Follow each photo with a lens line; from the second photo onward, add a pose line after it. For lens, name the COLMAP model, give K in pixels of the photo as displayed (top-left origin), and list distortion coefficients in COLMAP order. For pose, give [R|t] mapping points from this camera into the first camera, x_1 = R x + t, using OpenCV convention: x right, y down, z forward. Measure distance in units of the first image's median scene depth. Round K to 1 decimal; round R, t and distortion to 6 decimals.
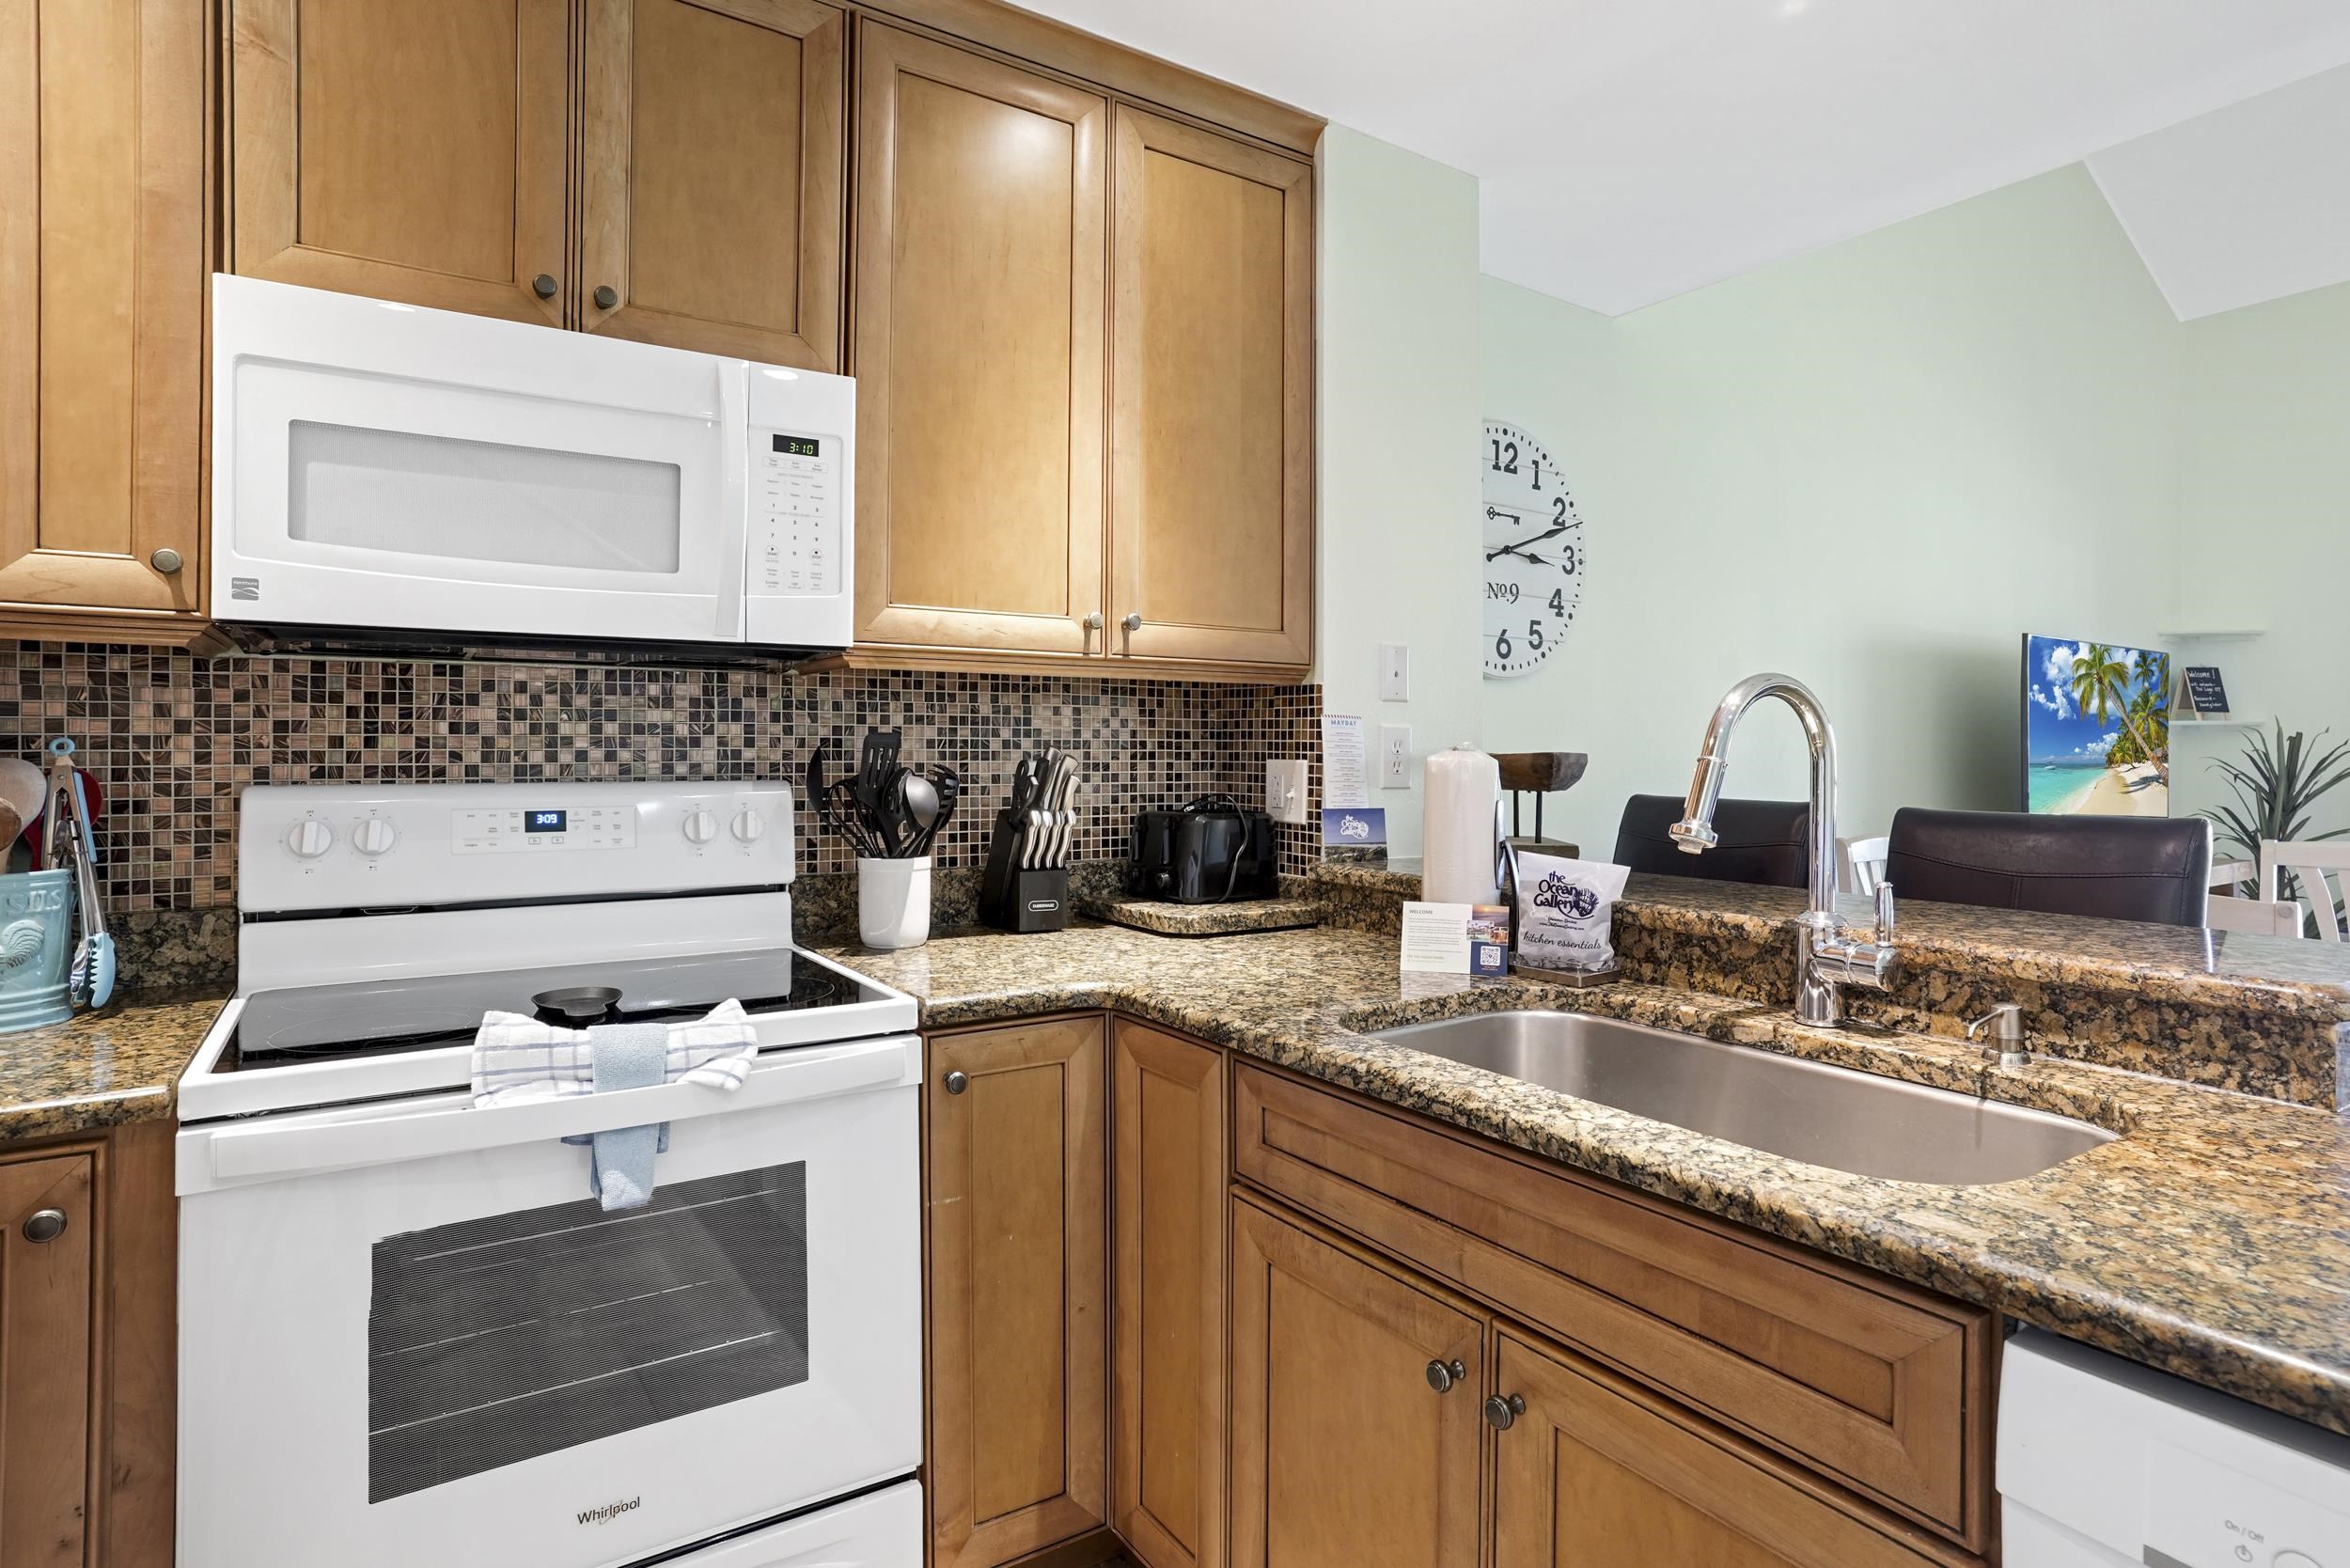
lens RADIAL K [[1208.2, 0, 1145.1], [0, 1208.2, 733.9], [0, 0, 1]] dist [-0.058335, 0.026694]
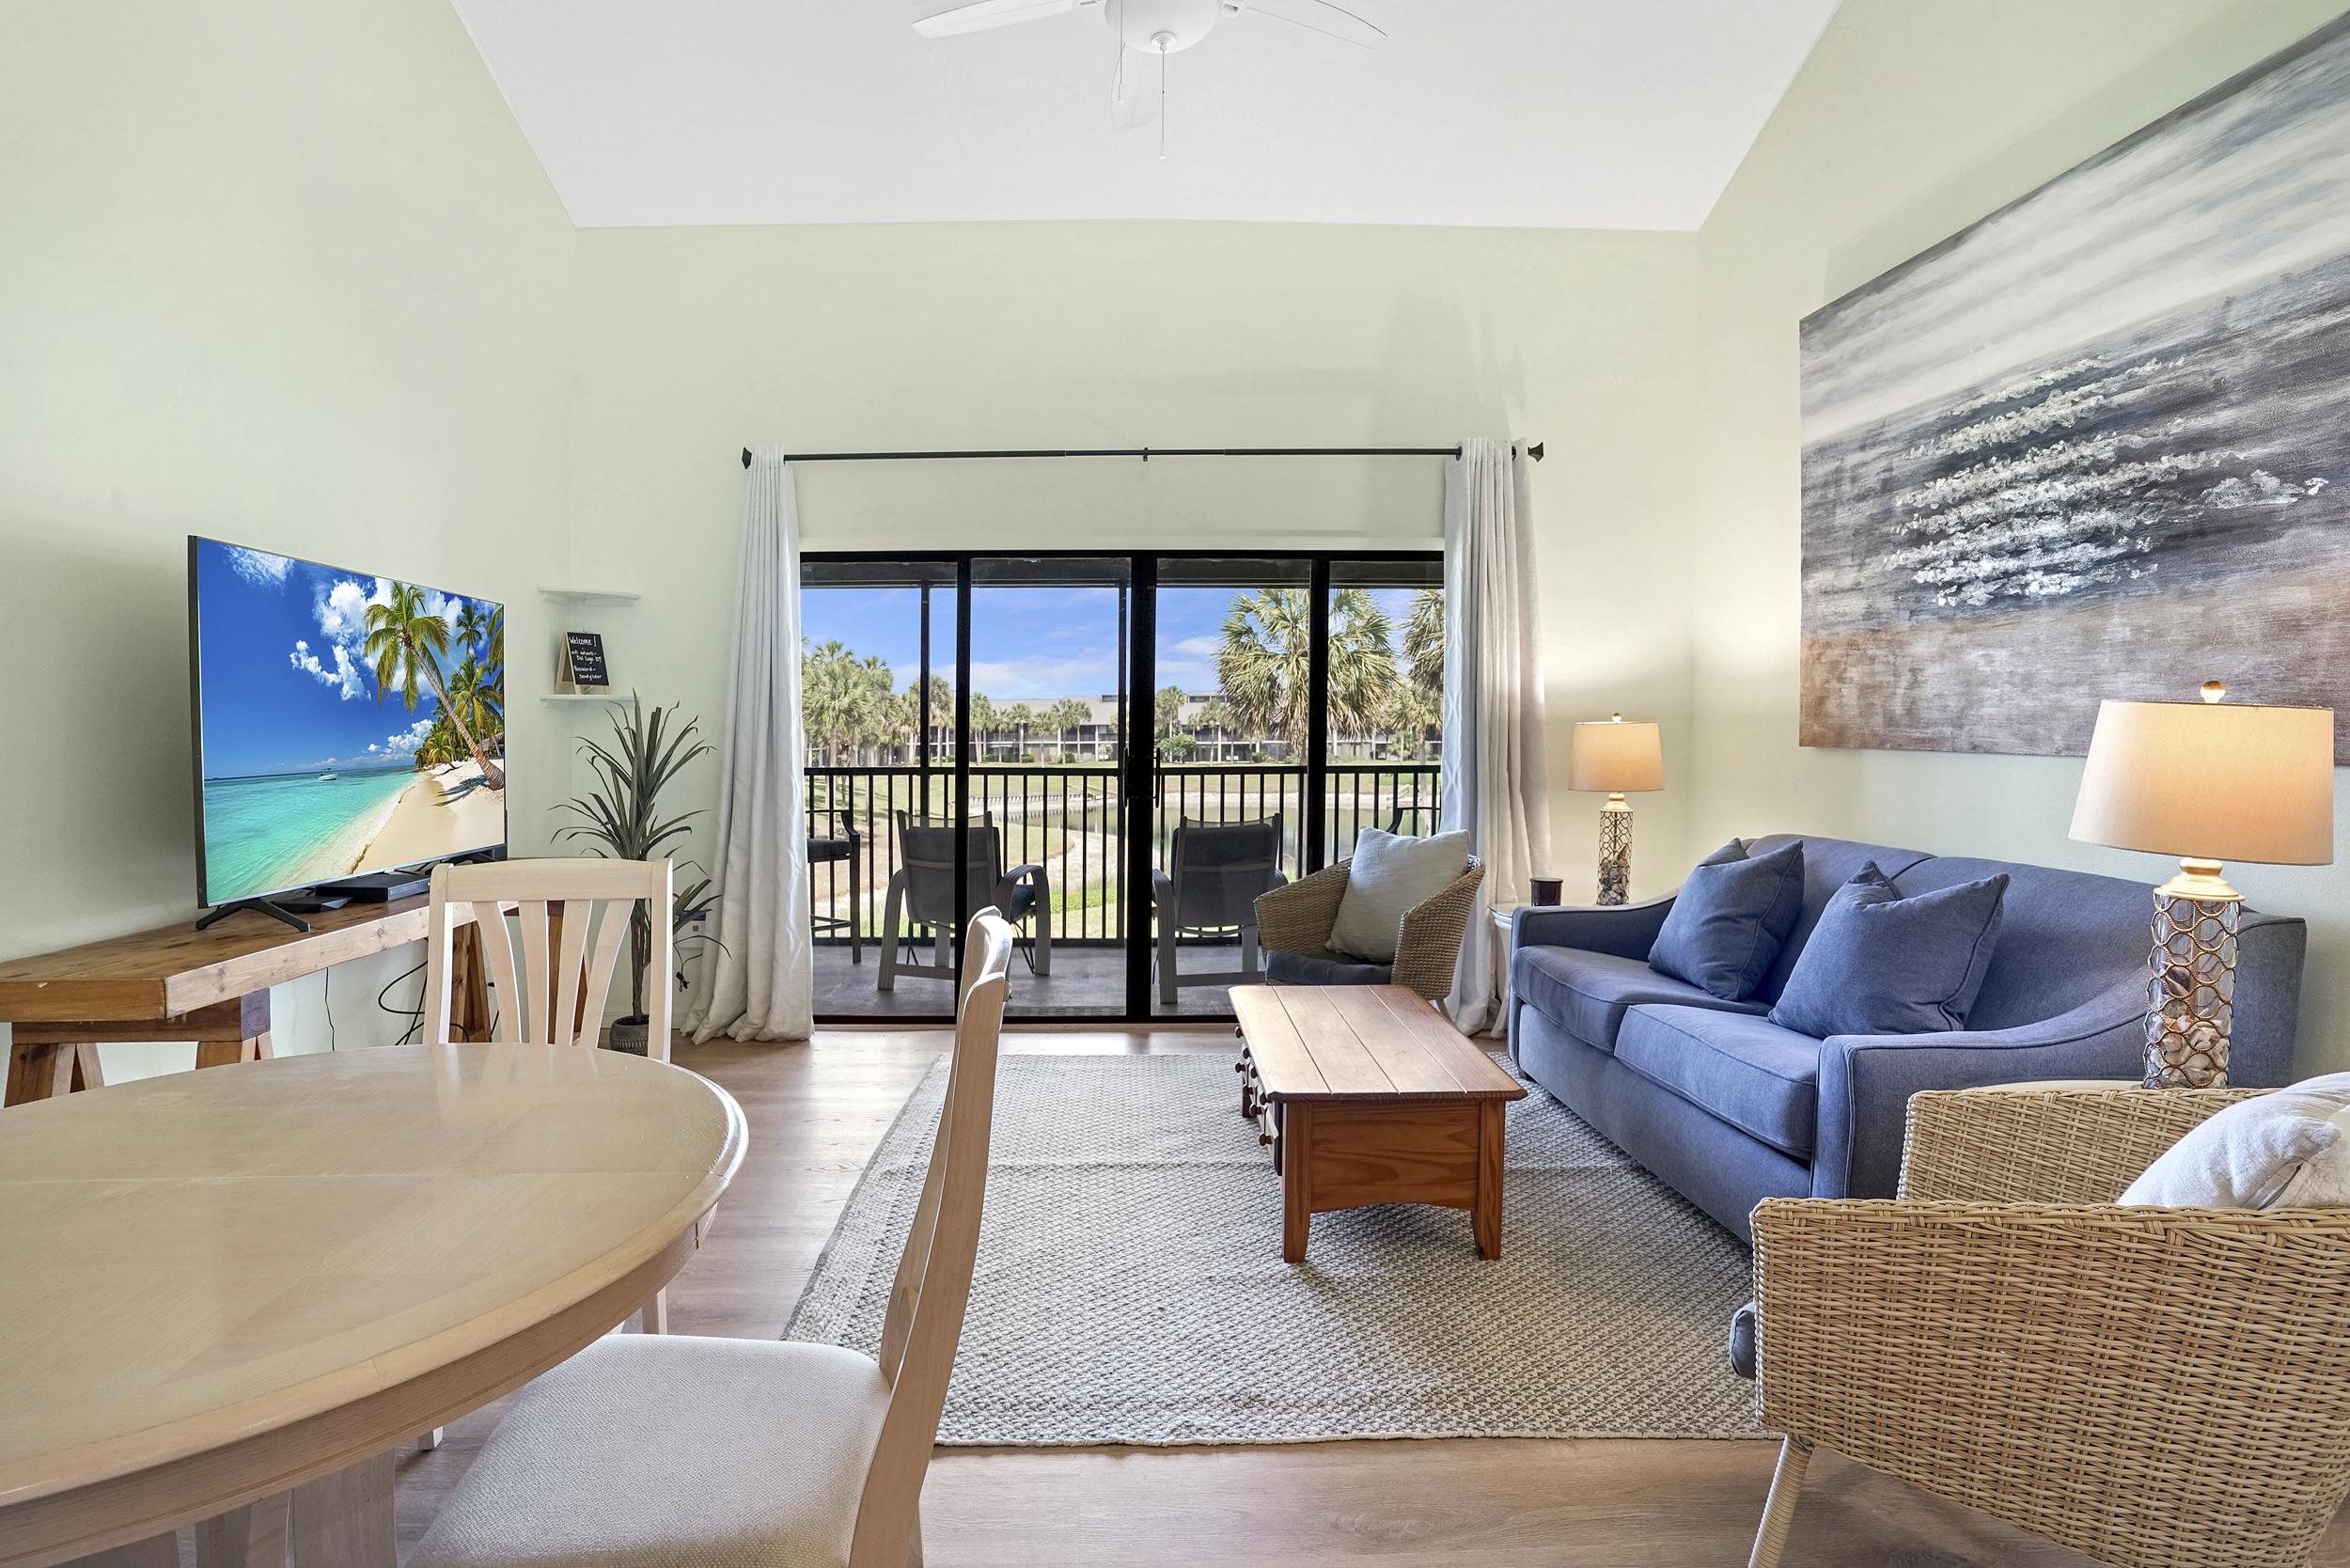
lens RADIAL K [[1208.2, 0, 1147.2], [0, 1208.2, 799.5], [0, 0, 1]] dist [-0.058335, 0.026694]
pose [[0.505304, -0.059622, 0.860879, 1.110367], [0.004567, 0.997781, 0.066422, 0.018246], [-0.862929, -0.029632, 0.504455, 0.641434]]
